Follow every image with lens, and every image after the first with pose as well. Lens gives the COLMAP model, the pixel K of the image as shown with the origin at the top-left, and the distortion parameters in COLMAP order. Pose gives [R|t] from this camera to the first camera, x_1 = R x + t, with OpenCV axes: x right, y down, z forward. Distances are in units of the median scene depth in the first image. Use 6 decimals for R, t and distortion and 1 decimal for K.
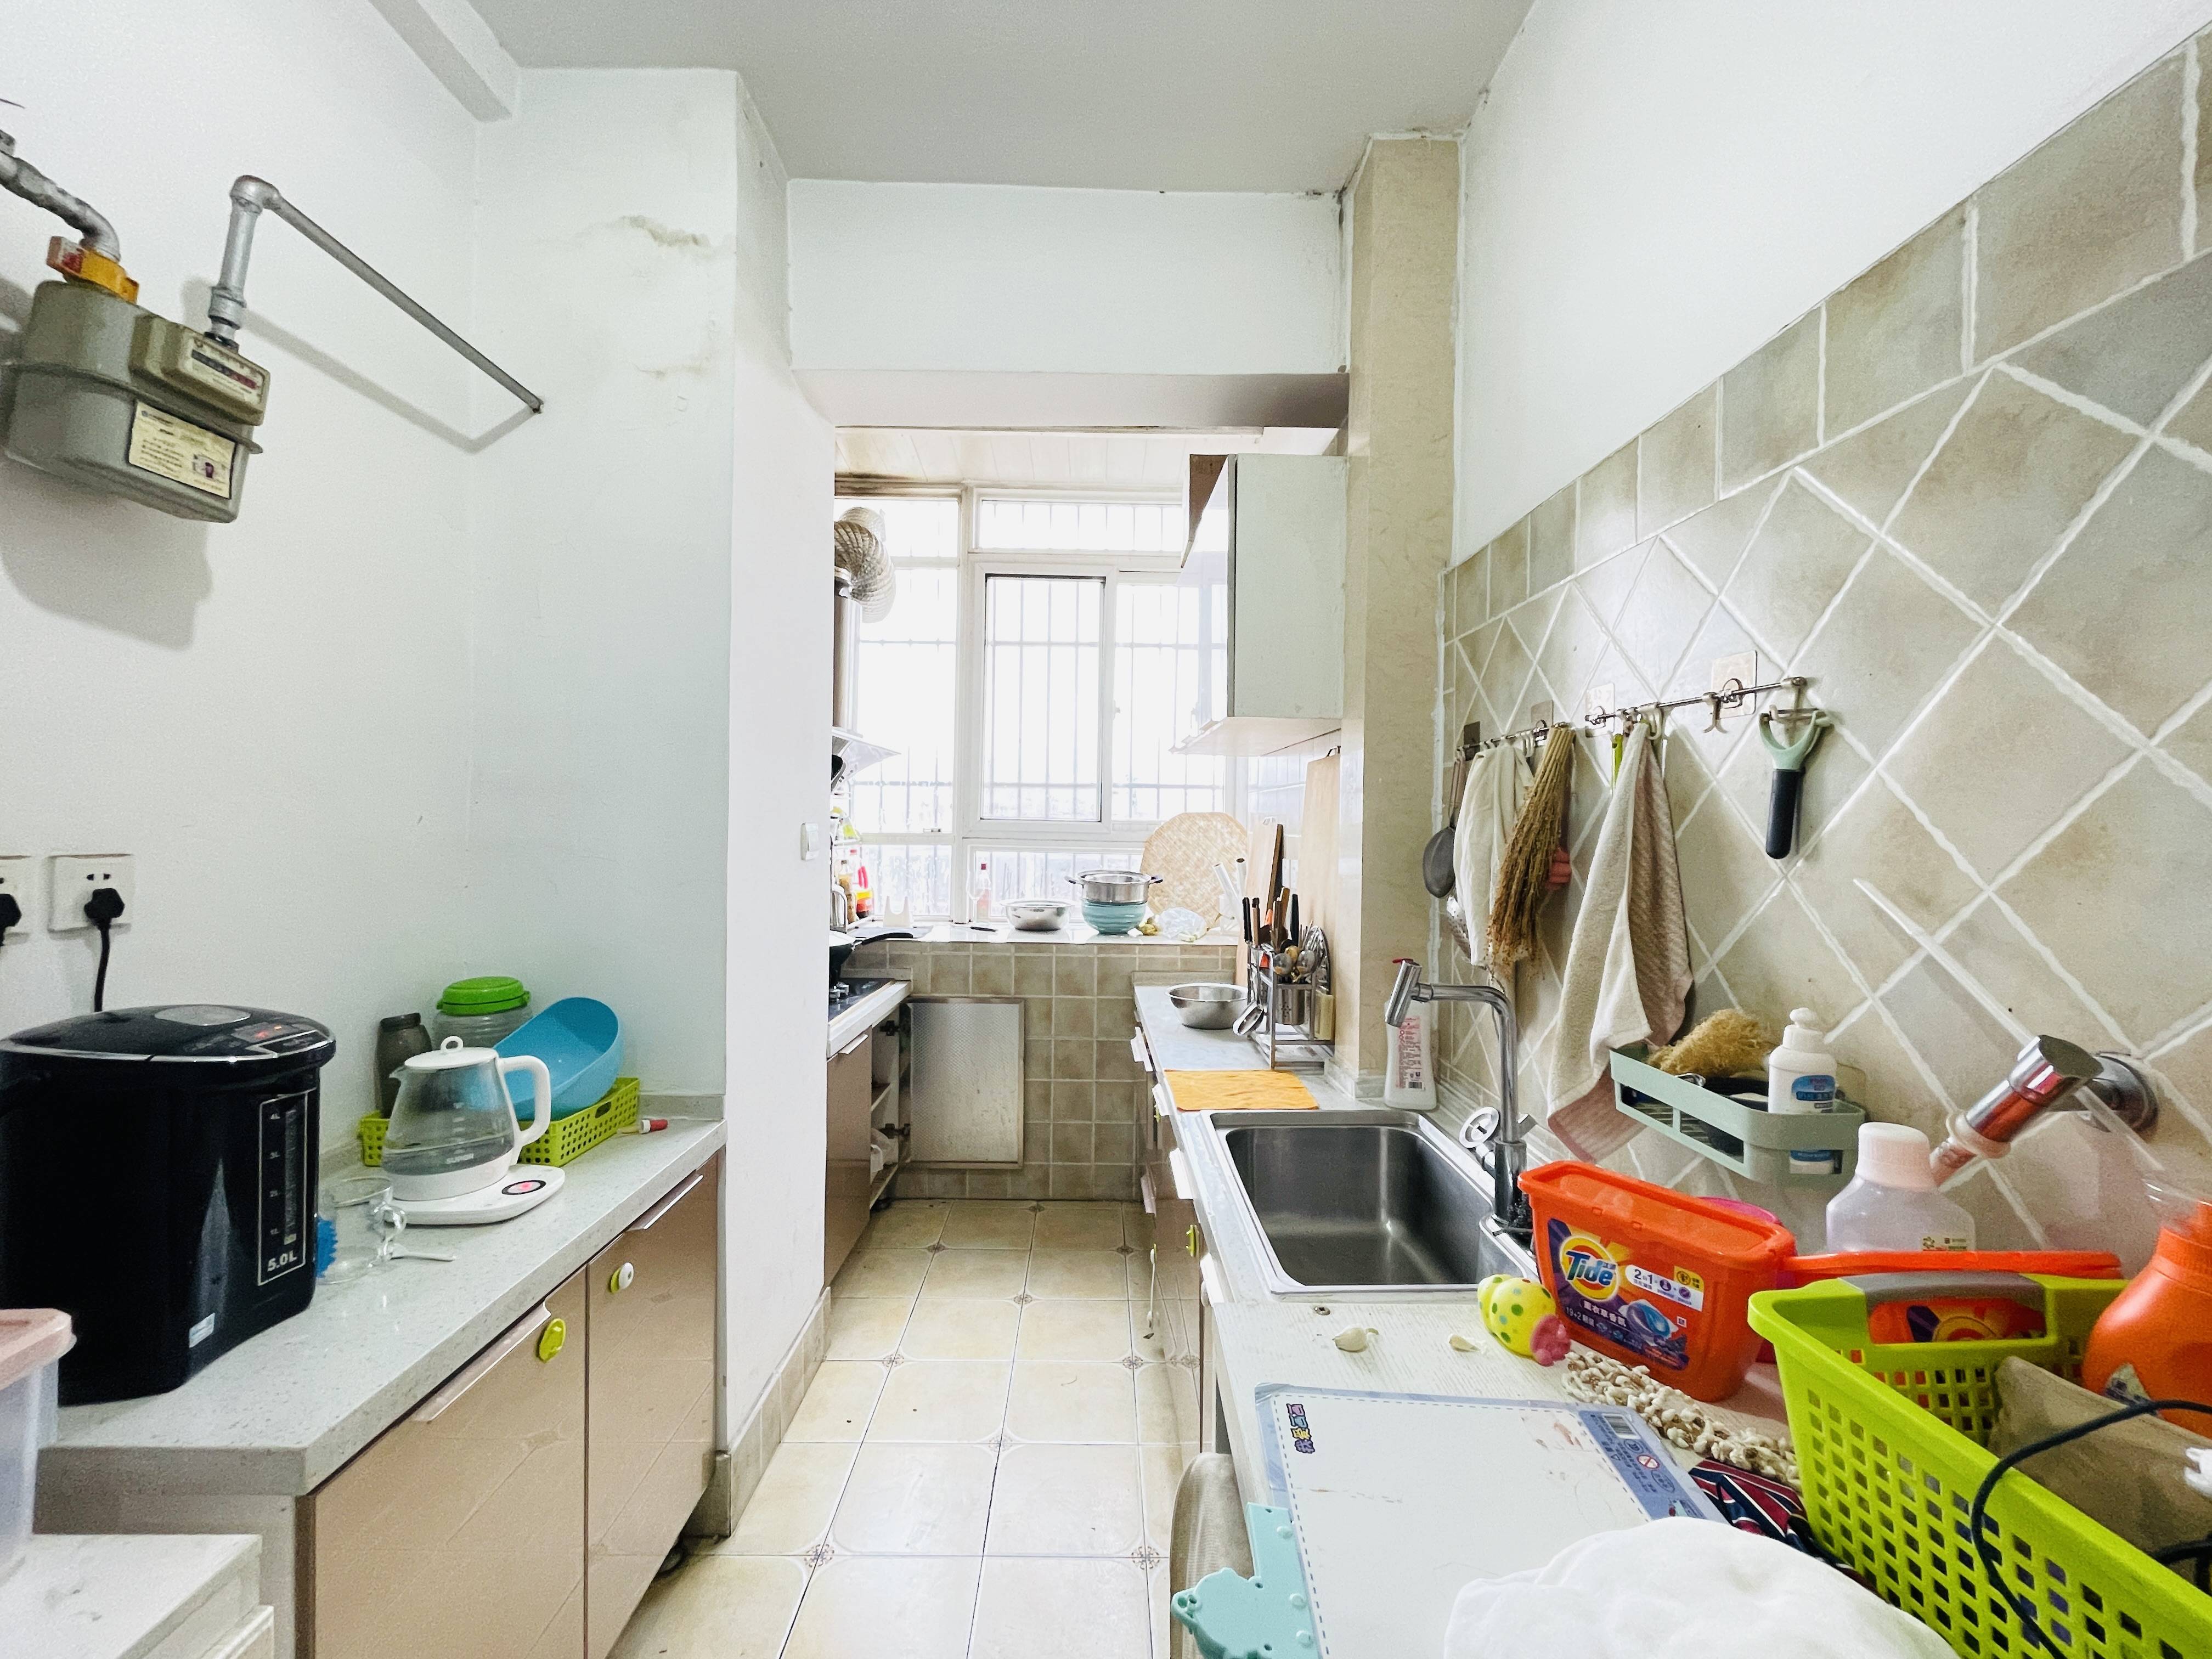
lens RADIAL K [[892.5, 0, 1106.5], [0, 892.5, 820.3], [0, 0, 1]] dist [-0.000809, -0.000197]
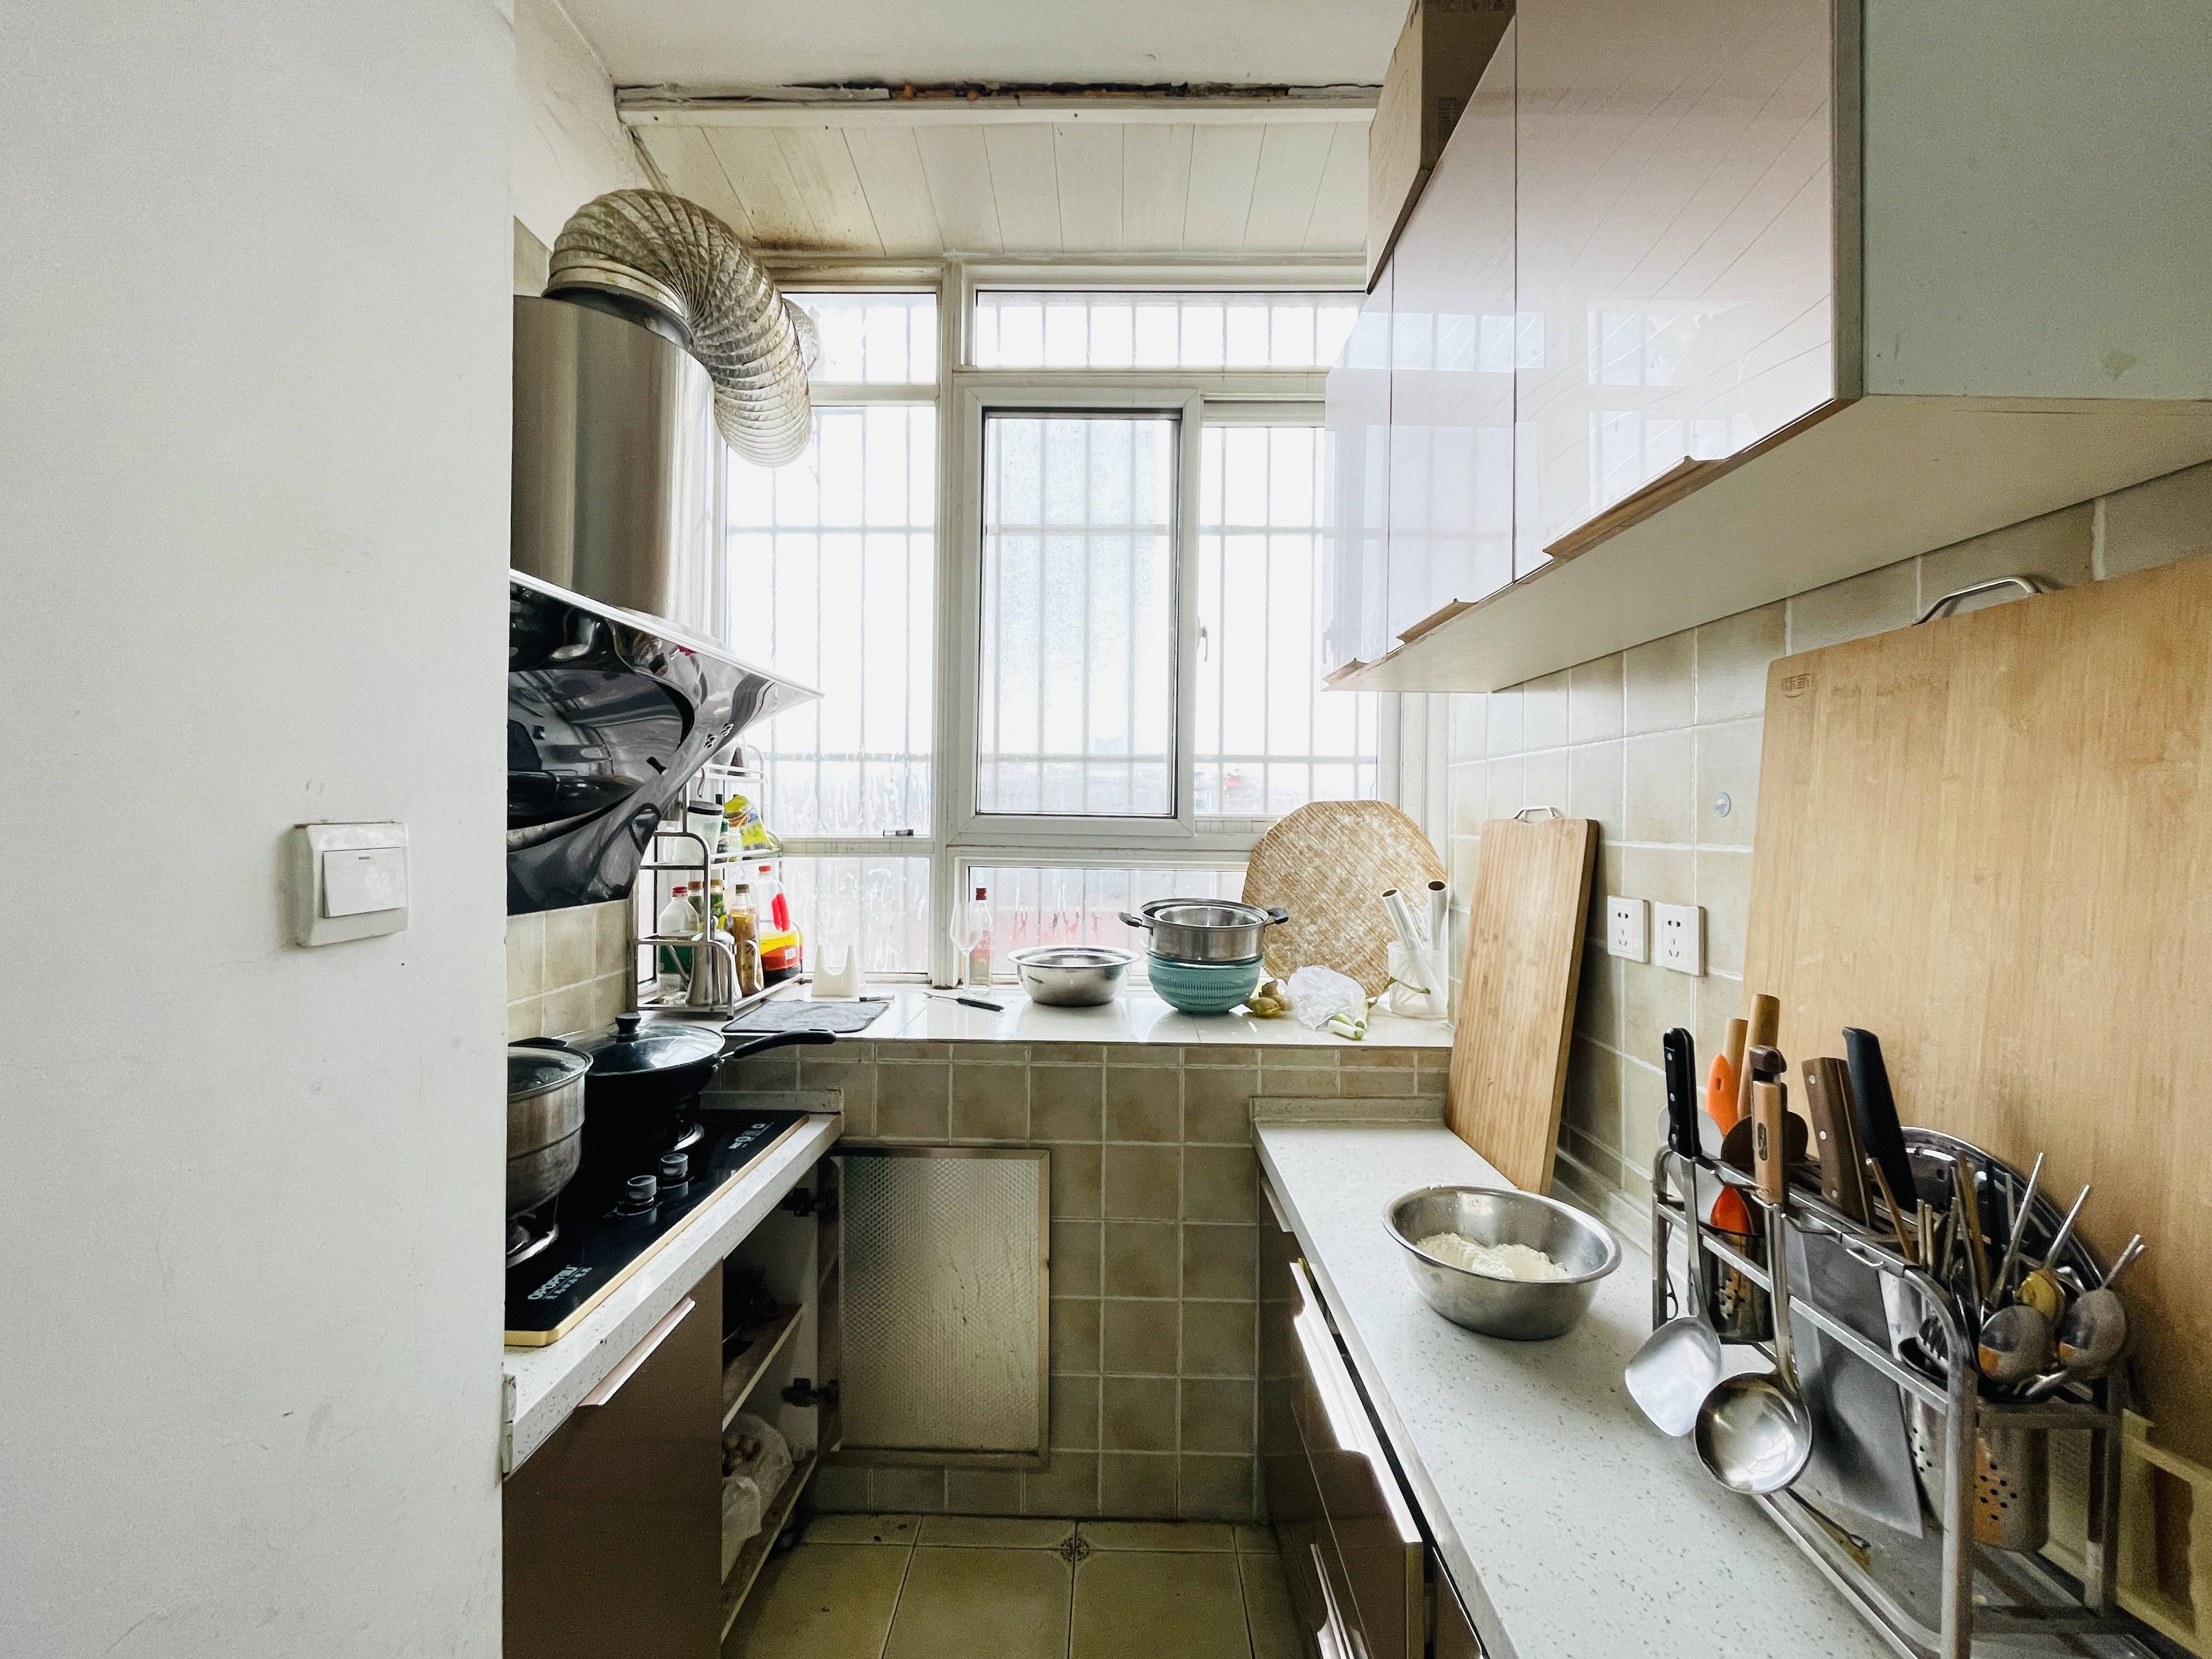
lens RADIAL K [[892.5, 0, 1106.5], [0, 892.5, 820.3], [0, 0, 1]] dist [-0.000809, -0.000197]
pose [[0.999528, -0.005112, -0.030304, -0.035519], [0.005189, 0.999984, 0.002456, 0.001565], [0.030291, -0.002612, 0.999538, 0.407533]]
